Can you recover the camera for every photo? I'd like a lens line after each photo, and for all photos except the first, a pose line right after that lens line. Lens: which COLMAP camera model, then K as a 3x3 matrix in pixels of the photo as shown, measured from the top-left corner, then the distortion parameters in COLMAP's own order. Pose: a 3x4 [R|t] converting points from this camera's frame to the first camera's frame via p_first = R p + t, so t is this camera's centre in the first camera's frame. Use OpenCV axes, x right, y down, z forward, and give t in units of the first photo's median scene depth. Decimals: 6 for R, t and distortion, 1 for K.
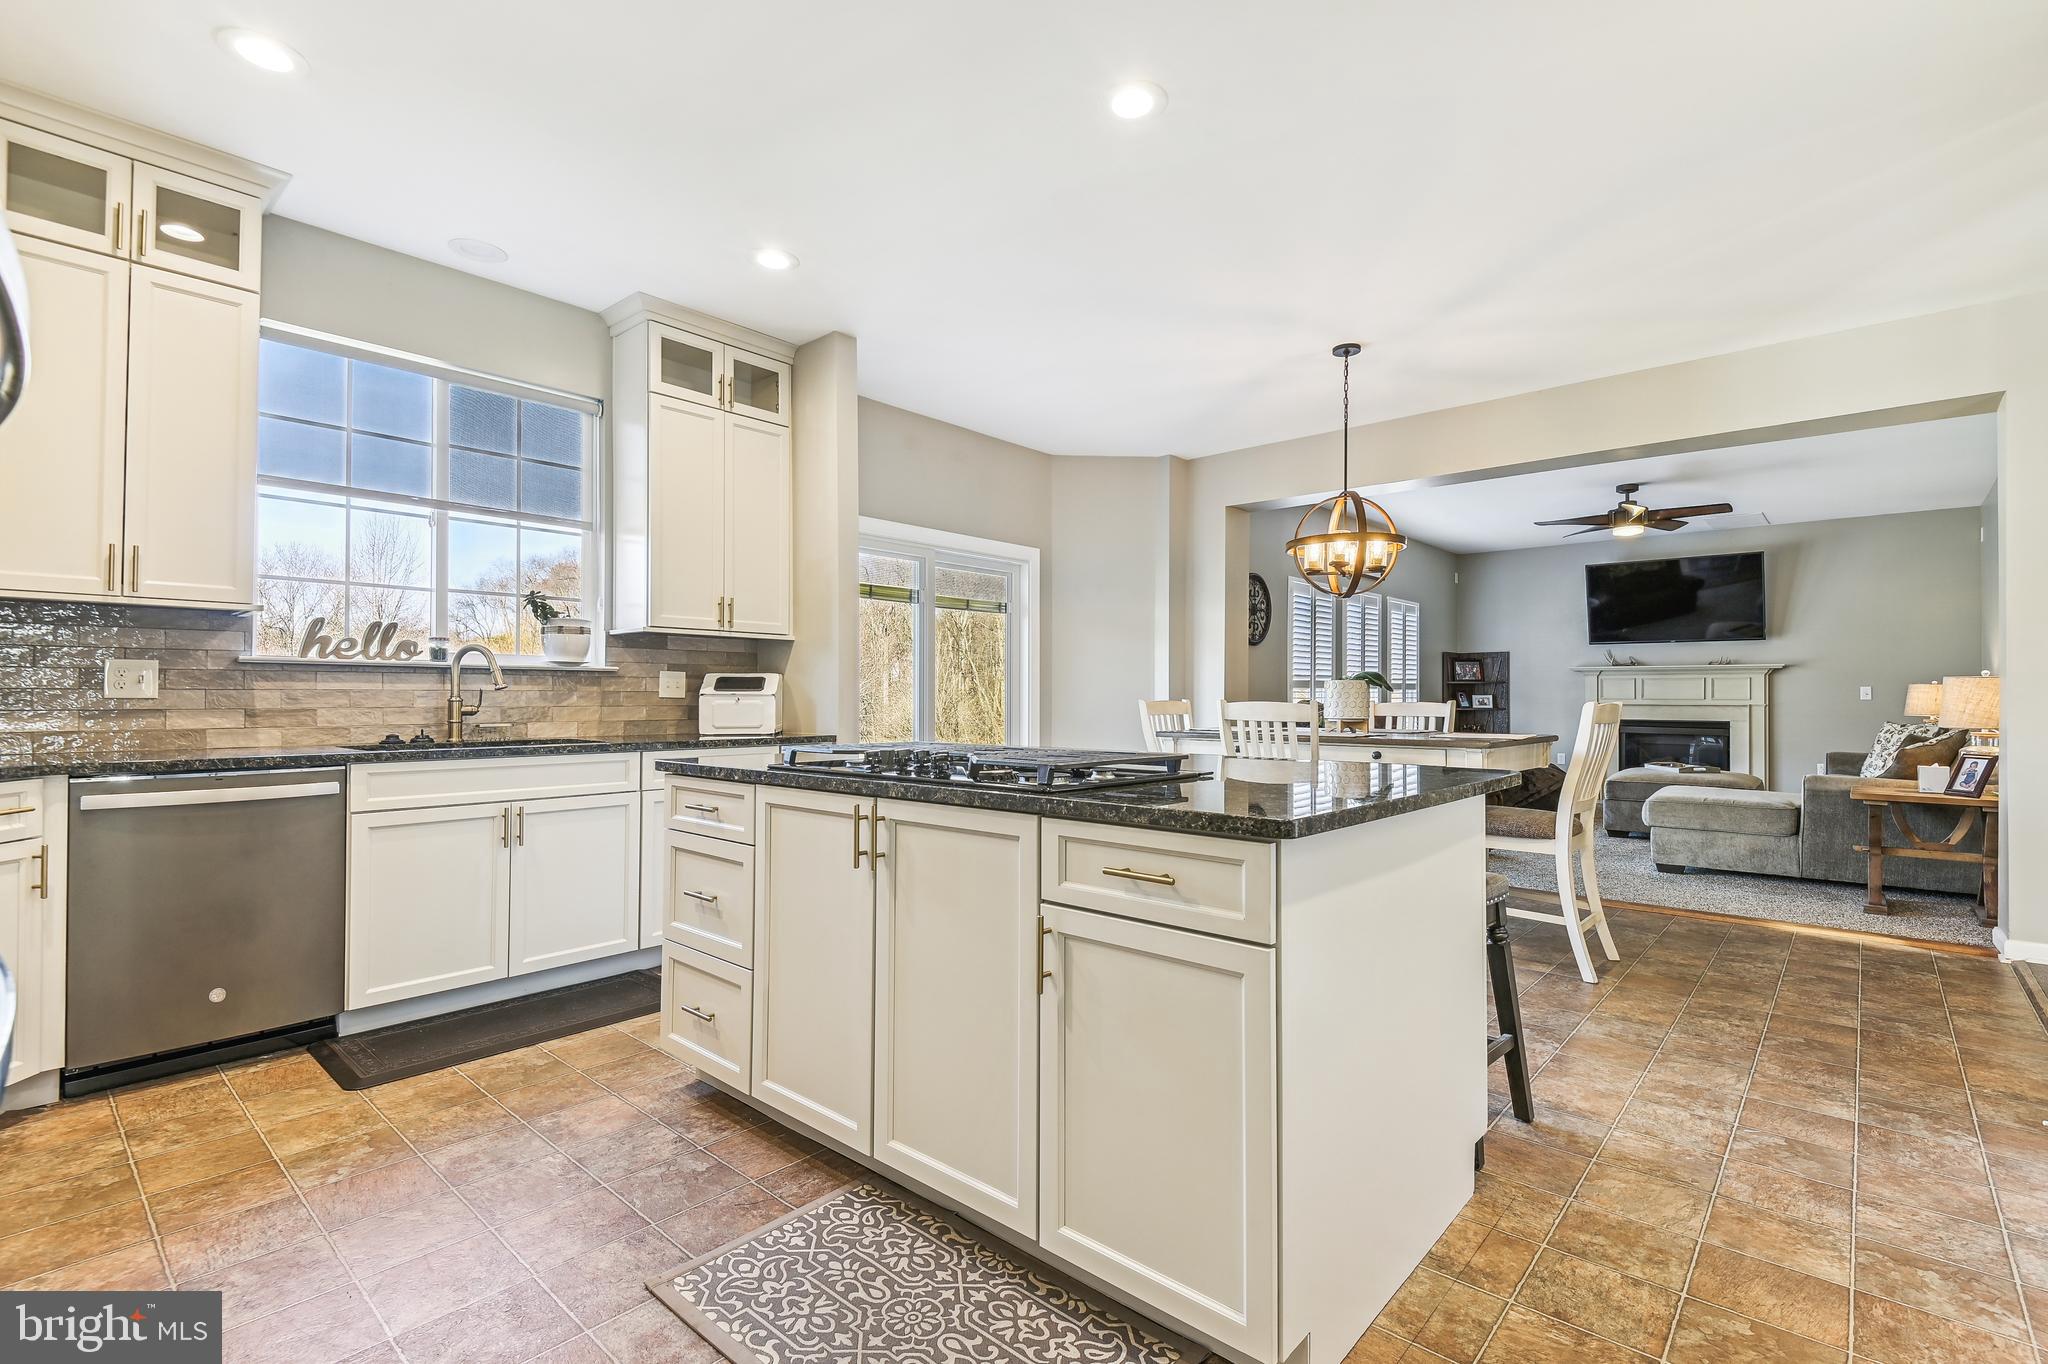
lens RADIAL K [[939.8, 0, 1023.9], [0, 939.8, 680.4], [0, 0, 1]] dist [0.003668, -0.000211]
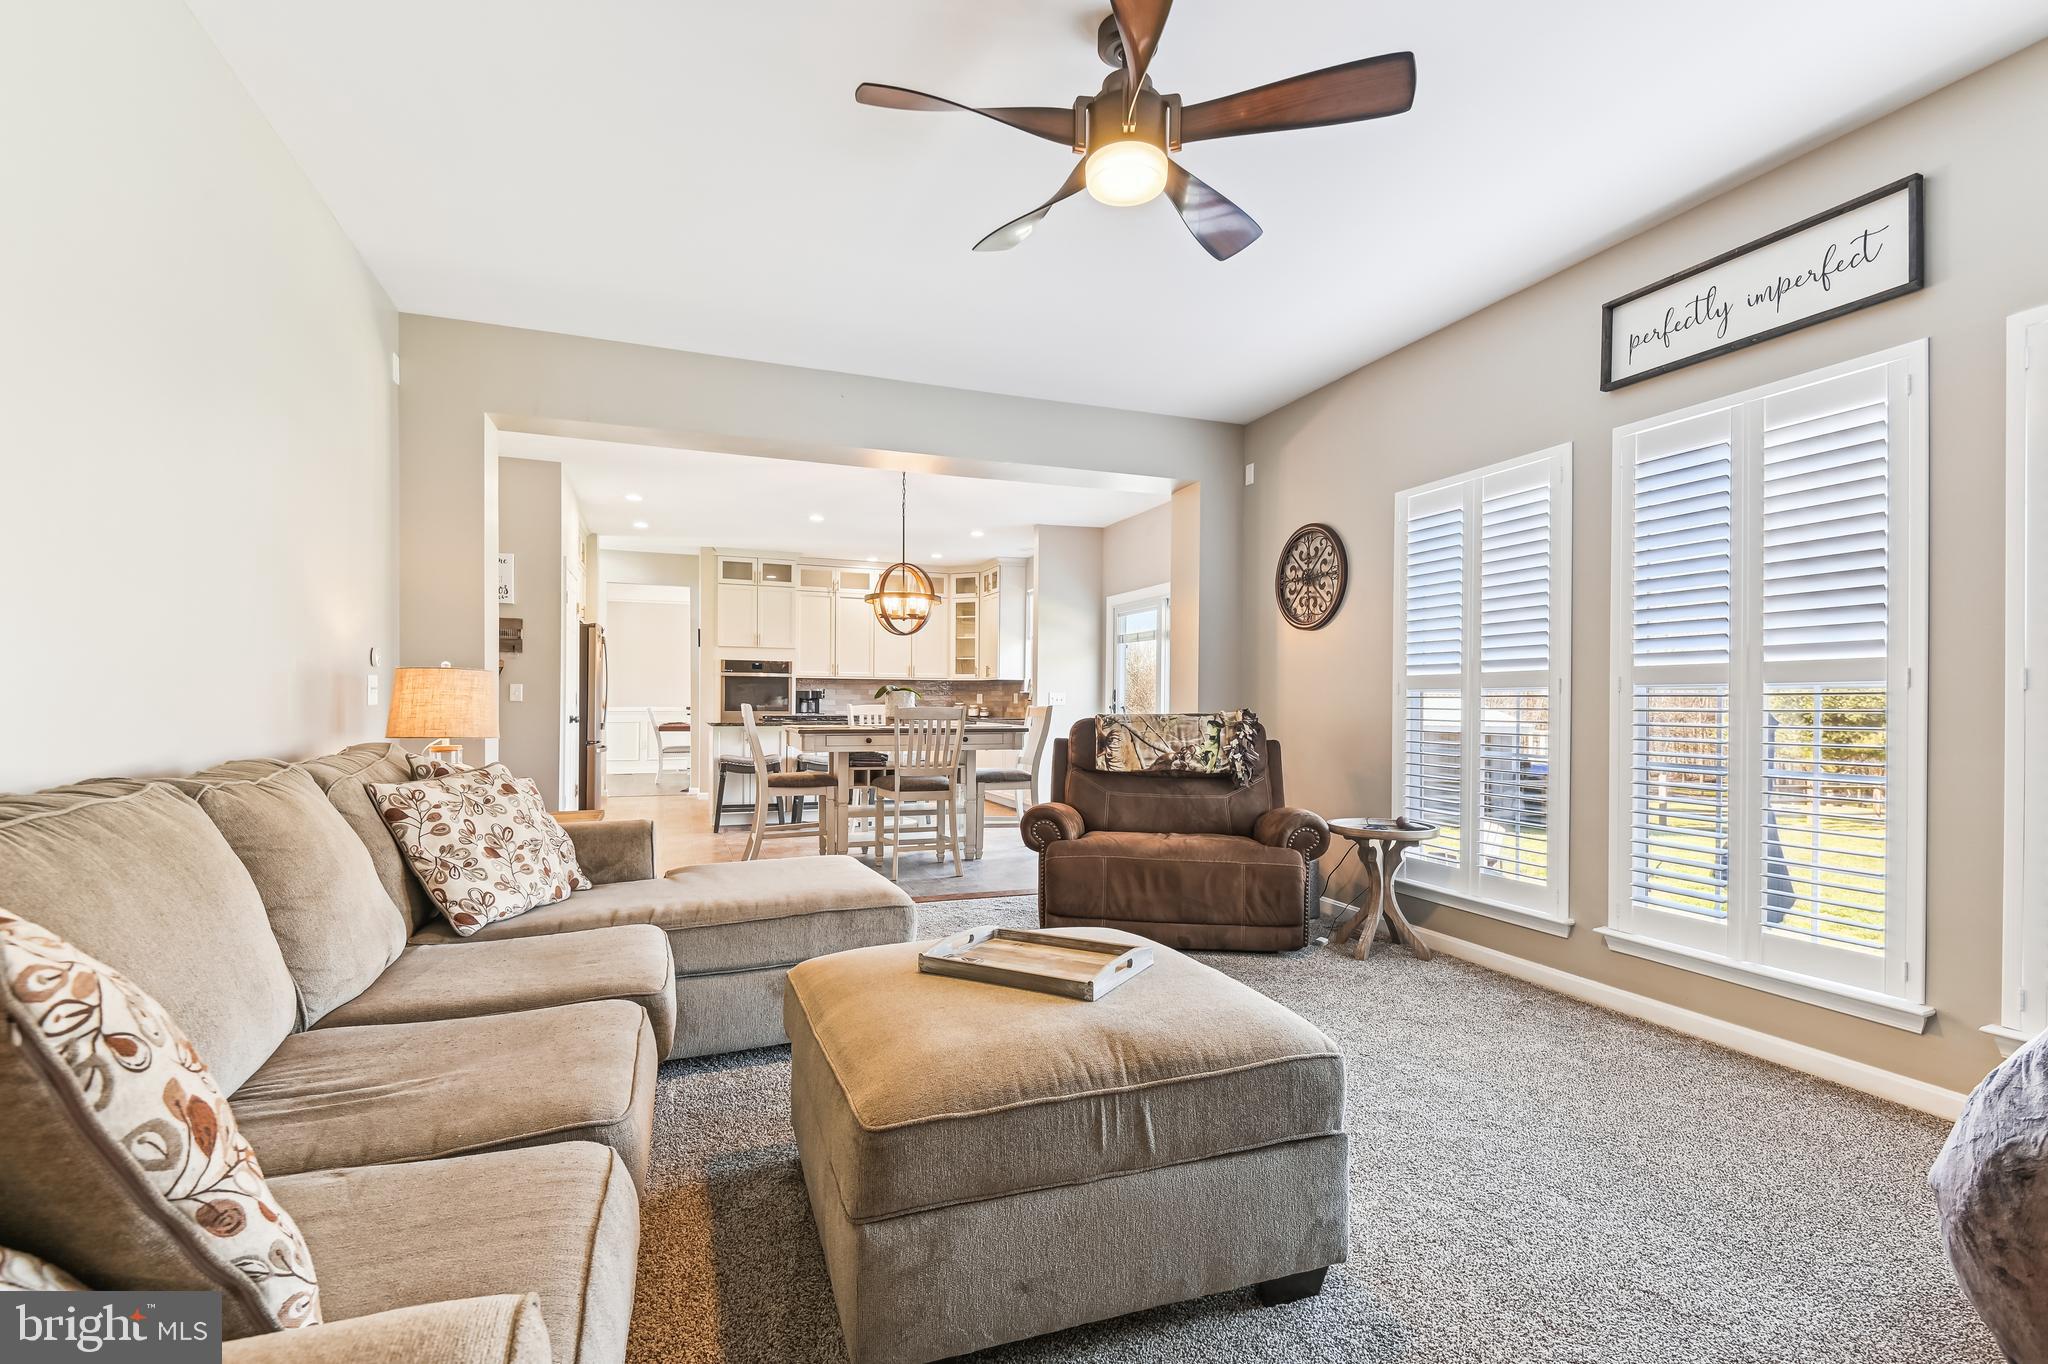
lens RADIAL K [[909.7, 0, 1024.0], [0, 909.7, 682.0], [0, 0, 1]] dist [0.001162, -0.000467]
pose [[-0.459447, -0.026711, -0.887803, 1.401486], [0.005394, 0.999445, -0.032861, 0.032409], [0.888189, -0.019887, -0.459048, 1.681301]]
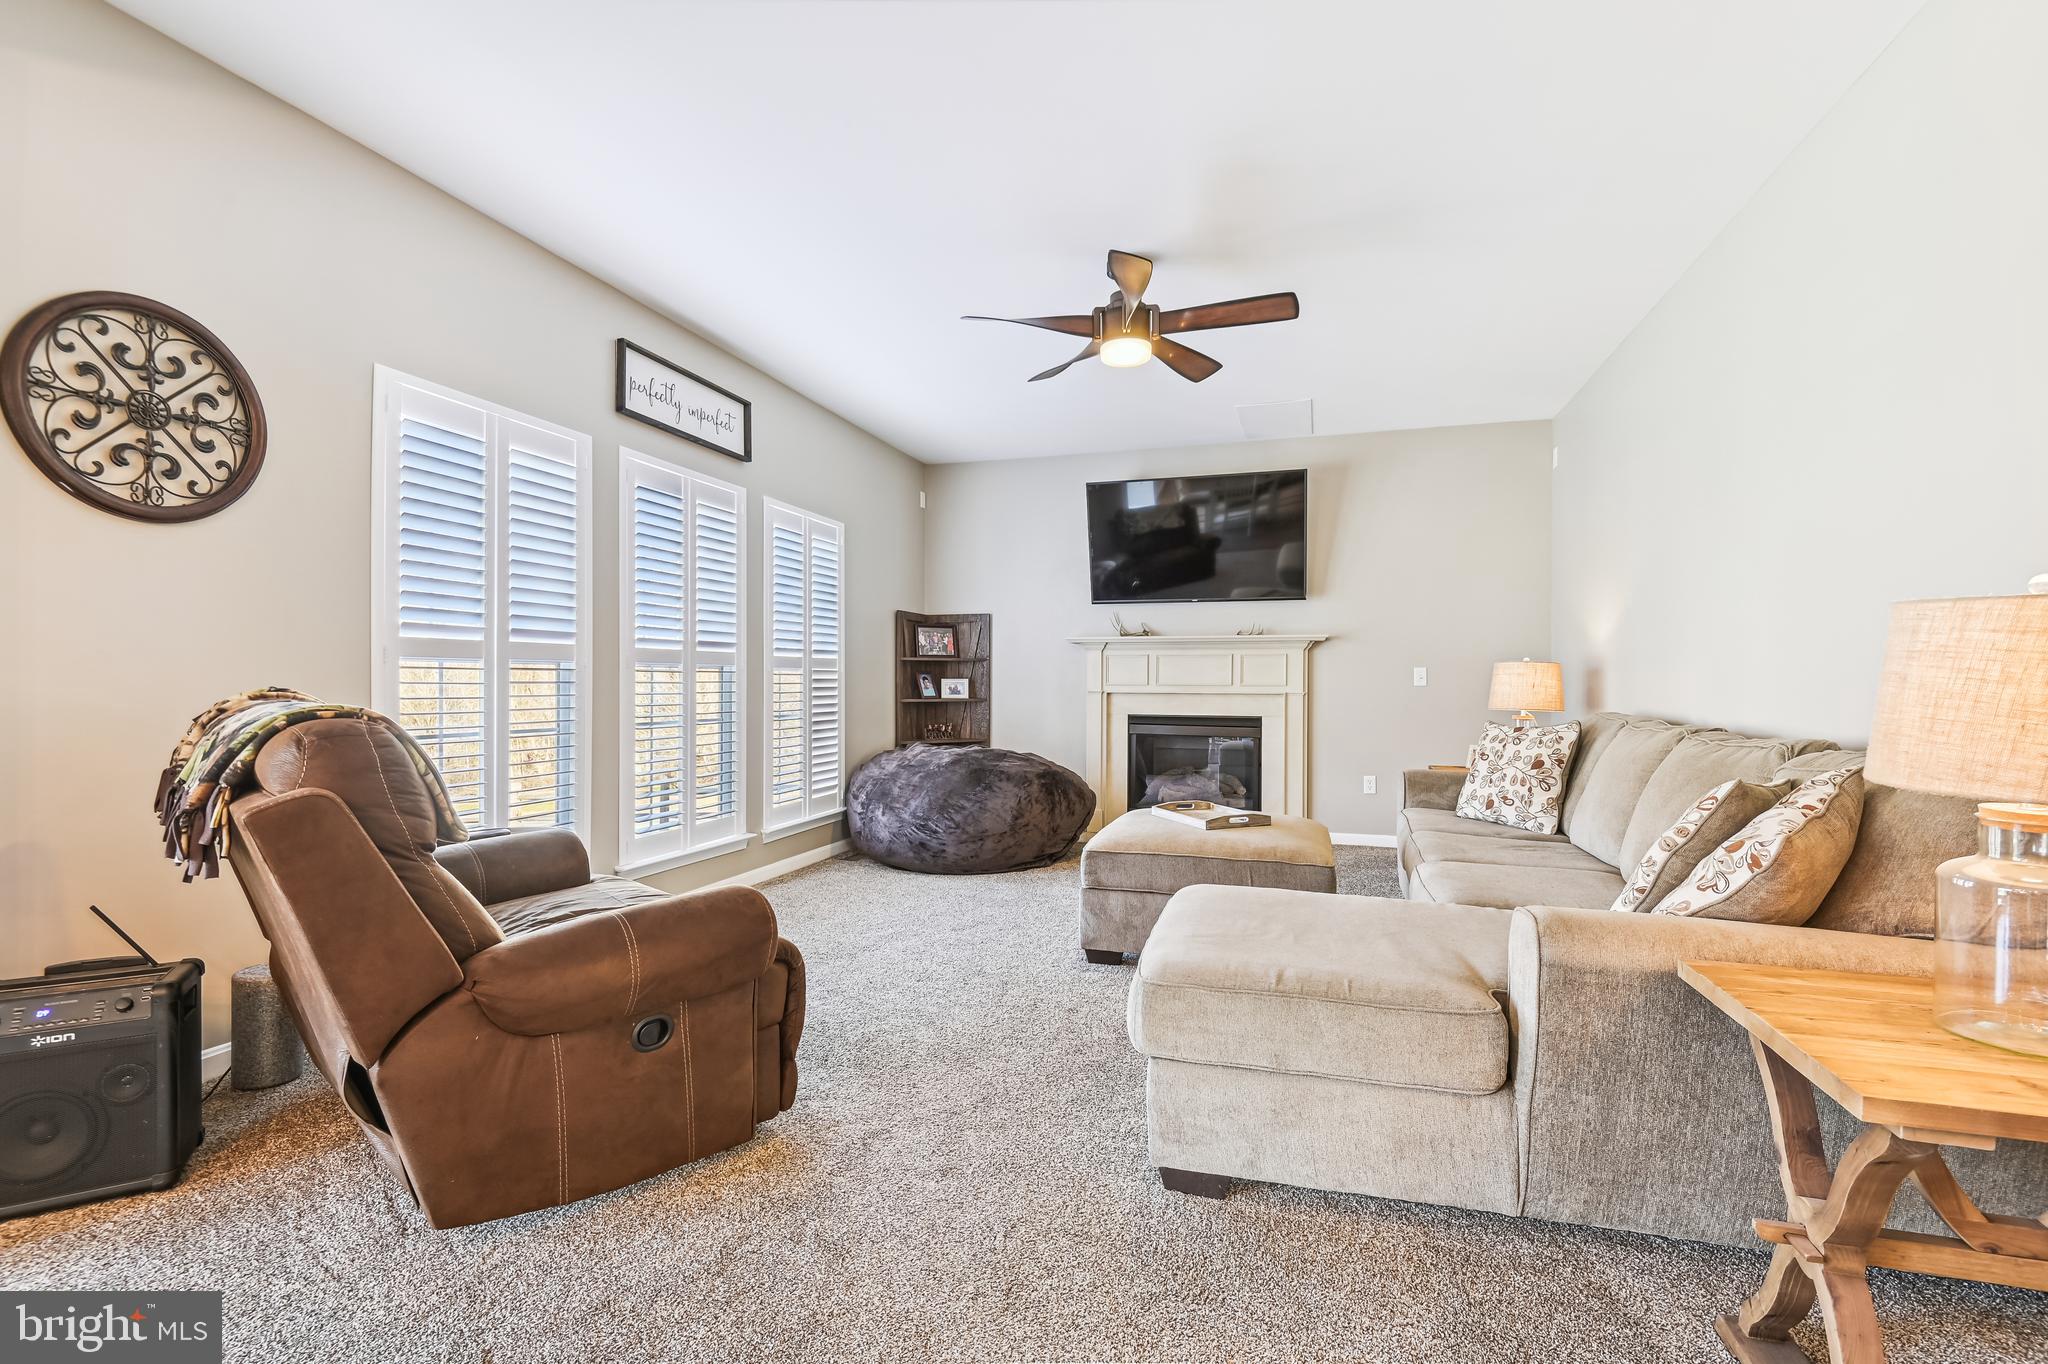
lens RADIAL K [[937.5, 0, 1030.8], [0, 937.5, 672.1], [0, 0, 1]] dist [0.002463, 0.000061]
pose [[0.906908, 0.006219, 0.421283, 0.582022], [-0.008927, 0.999950, 0.004455, 0.017206], [-0.421235, -0.007800, 0.906918, 0.855463]]
